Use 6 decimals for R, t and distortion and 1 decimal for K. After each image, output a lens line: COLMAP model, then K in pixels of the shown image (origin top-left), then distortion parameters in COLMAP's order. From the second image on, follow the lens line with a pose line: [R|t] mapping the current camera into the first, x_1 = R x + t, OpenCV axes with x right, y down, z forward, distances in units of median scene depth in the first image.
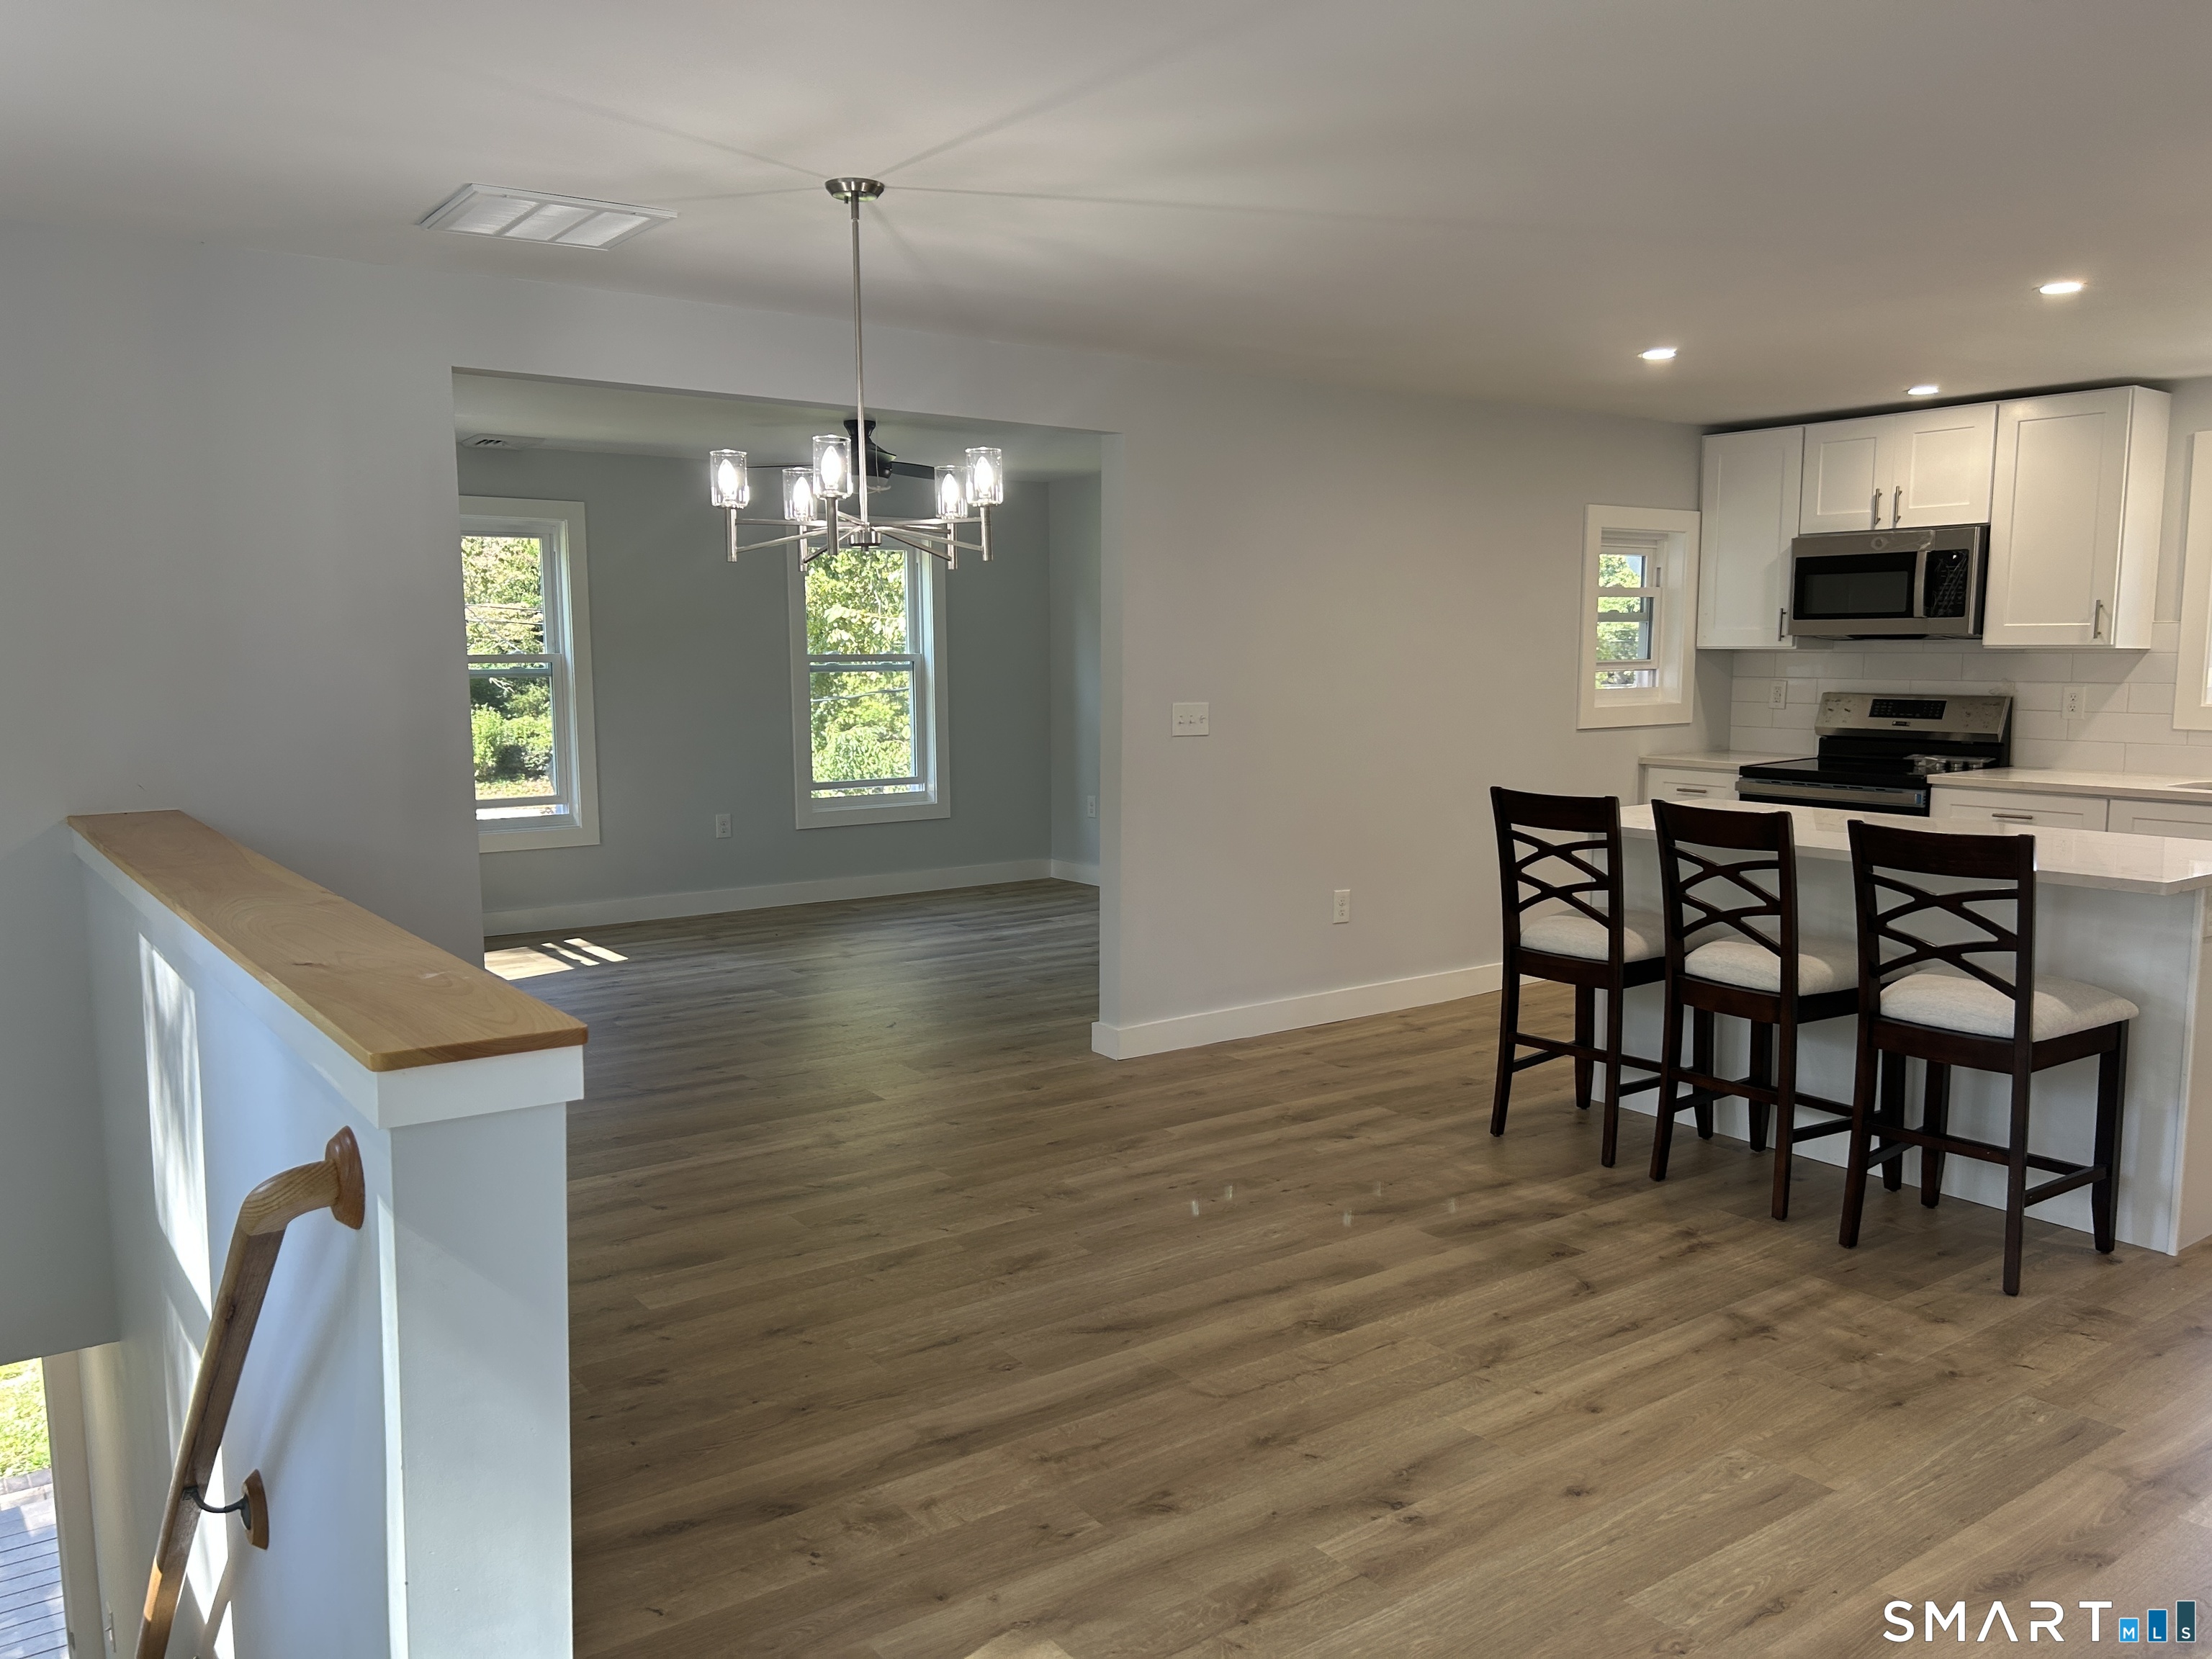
lens RADIAL K [[1629.6, 0, 1106.0], [0, 1629.6, 829.5], [0, 0, 1]] dist [0.007494, 0.005891]
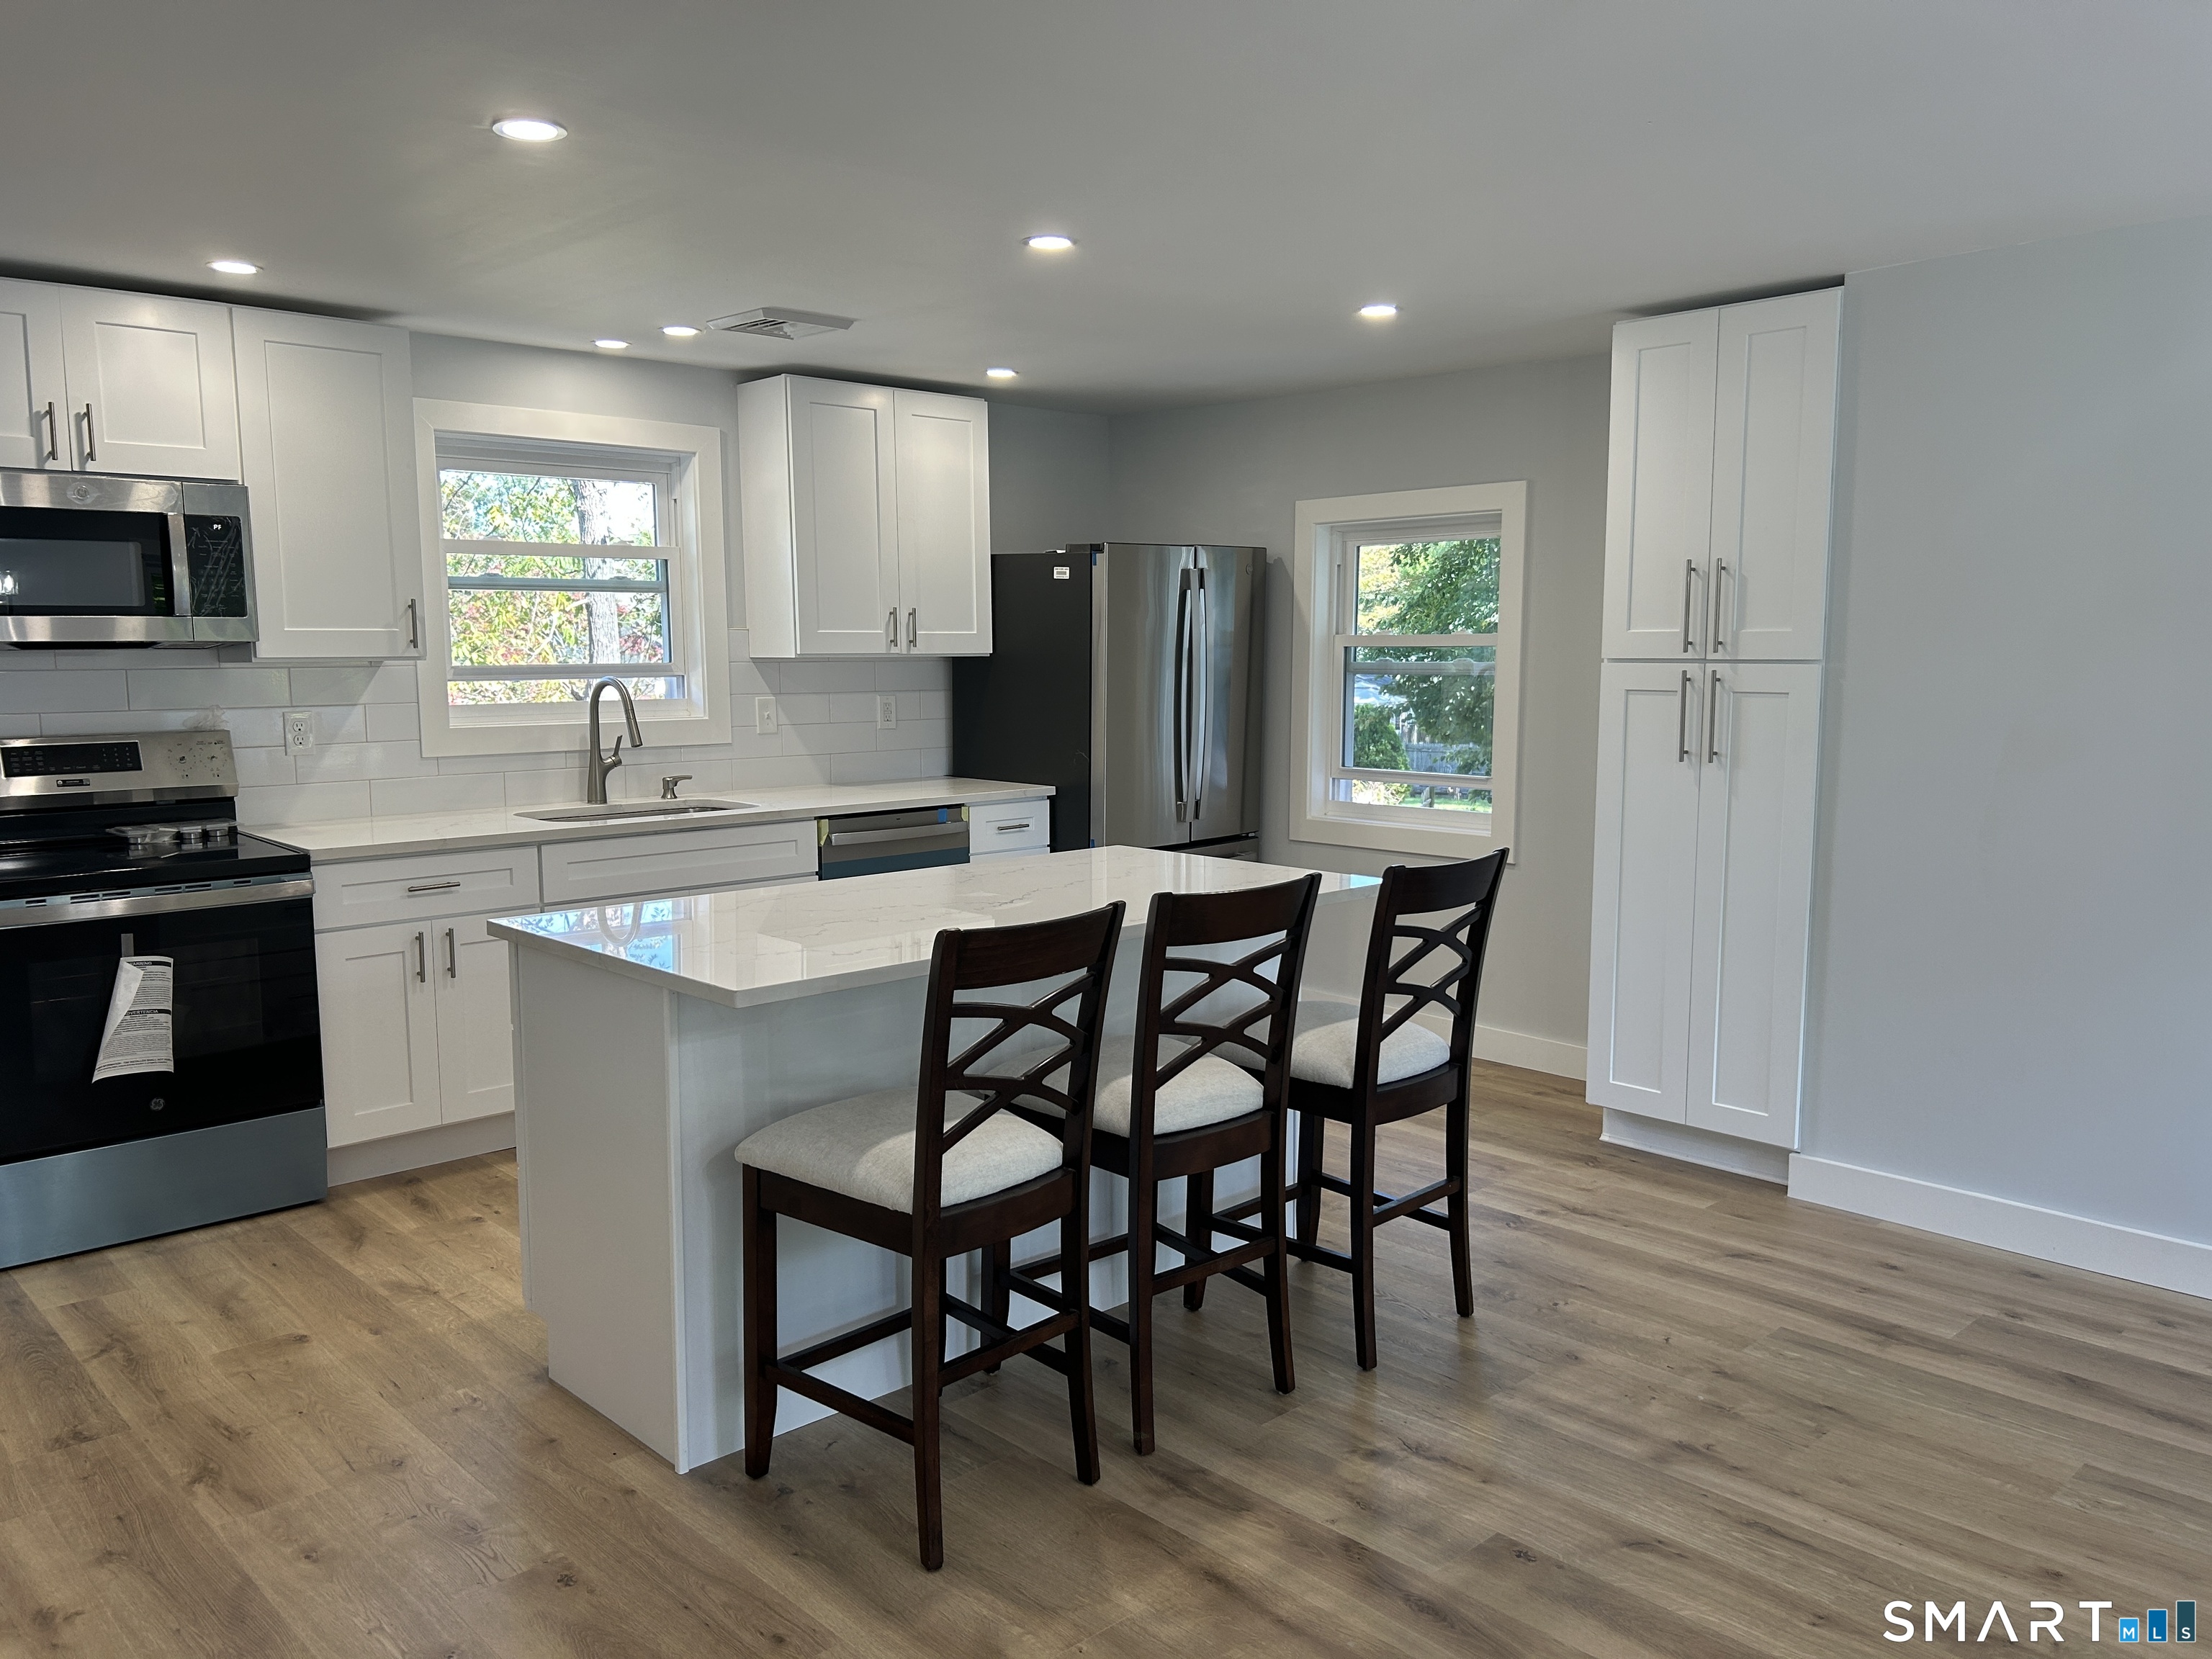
lens RADIAL K [[1629.6, 0, 1106.0], [0, 1629.6, 829.5], [0, 0, 1]] dist [0.007494, 0.005891]
pose [[-0.115034, -0.096194, 0.988693, -0.317778], [0.114873, 0.987335, 0.109427, -0.119154], [-0.986697, 0.126162, -0.102527, 1.144395]]
